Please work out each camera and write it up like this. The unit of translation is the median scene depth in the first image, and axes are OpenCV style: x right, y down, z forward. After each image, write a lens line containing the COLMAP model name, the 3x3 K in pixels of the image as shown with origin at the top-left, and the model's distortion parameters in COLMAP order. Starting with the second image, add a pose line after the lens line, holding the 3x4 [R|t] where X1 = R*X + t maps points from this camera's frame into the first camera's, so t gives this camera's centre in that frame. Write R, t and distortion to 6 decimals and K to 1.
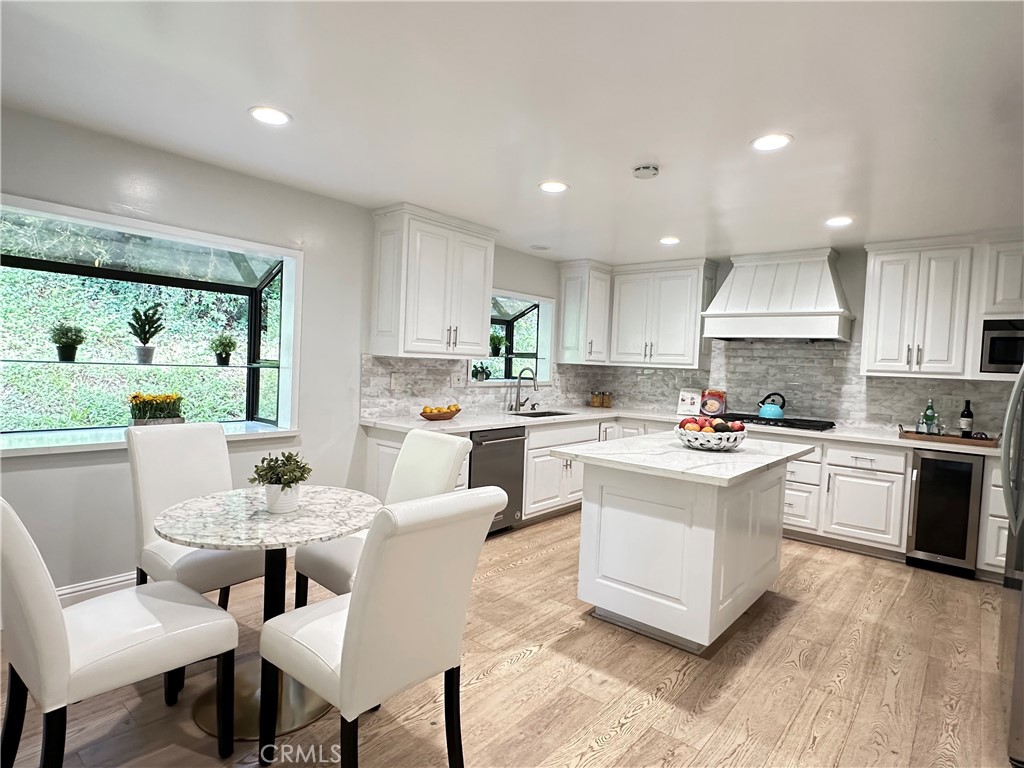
lens RADIAL K [[561.9, 0, 512.0], [0, 561.9, 384.0], [0, 0, 1]] dist [-0.004750, -0.001474]
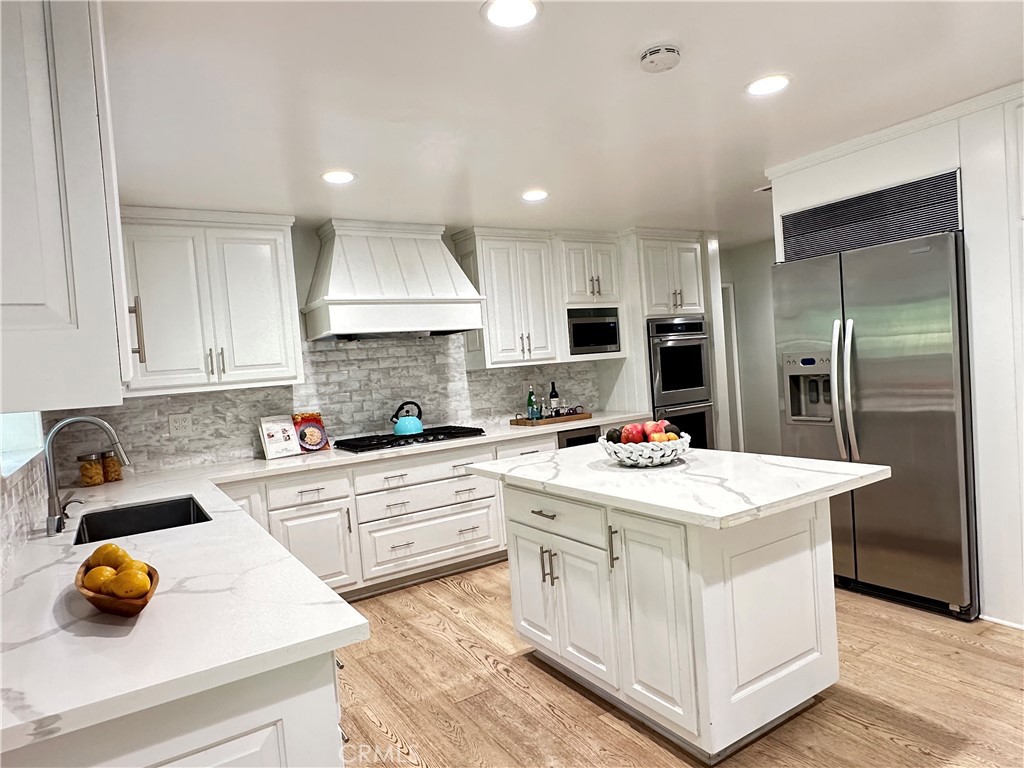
lens RADIAL K [[634.3, 0, 512.0], [0, 634.3, 384.0], [0, 0, 1]] dist [-0.001436, -0.001712]
pose [[0.293318, -0.093051, 0.951476, -0.345315], [0.126177, 0.990314, 0.057951, -0.043226], [-0.947652, 0.103056, 0.302218, 0.608894]]
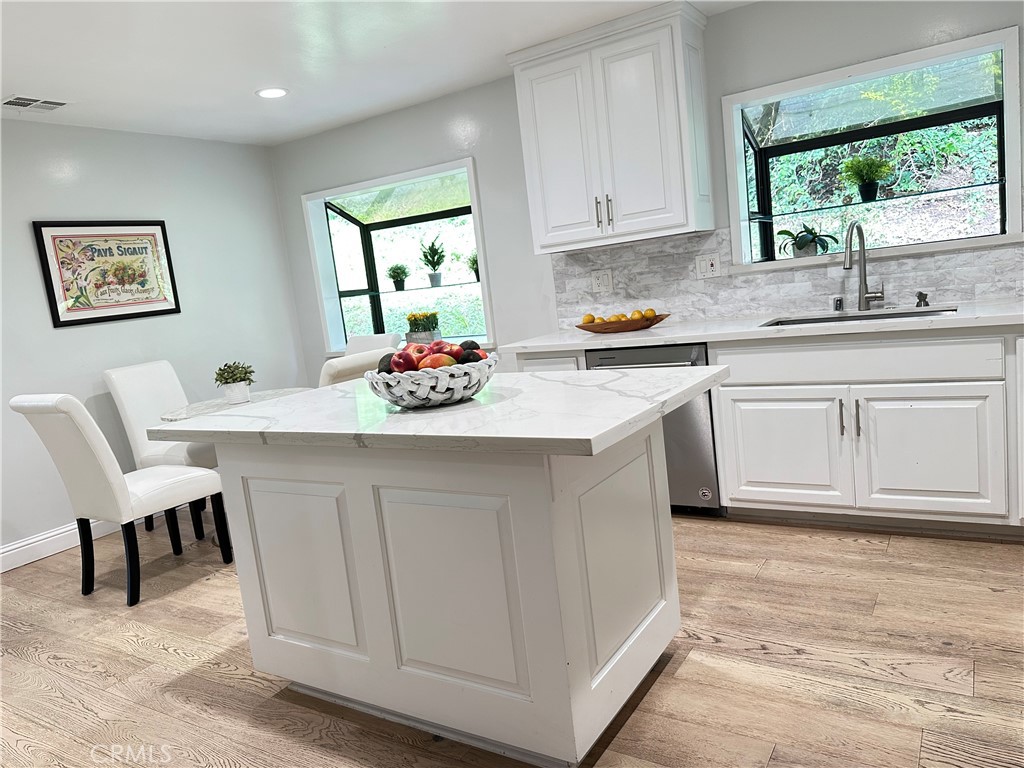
lens RADIAL K [[734.2, 0, 512.0], [0, 734.2, 384.0], [0, 0, 1]] dist [-0.000450, -0.001939]
pose [[0.120989, 0.078951, -0.989509, 0.688466], [0.086706, 0.992182, 0.089766, 0.030172], [0.988860, -0.096657, 0.113198, 0.674226]]
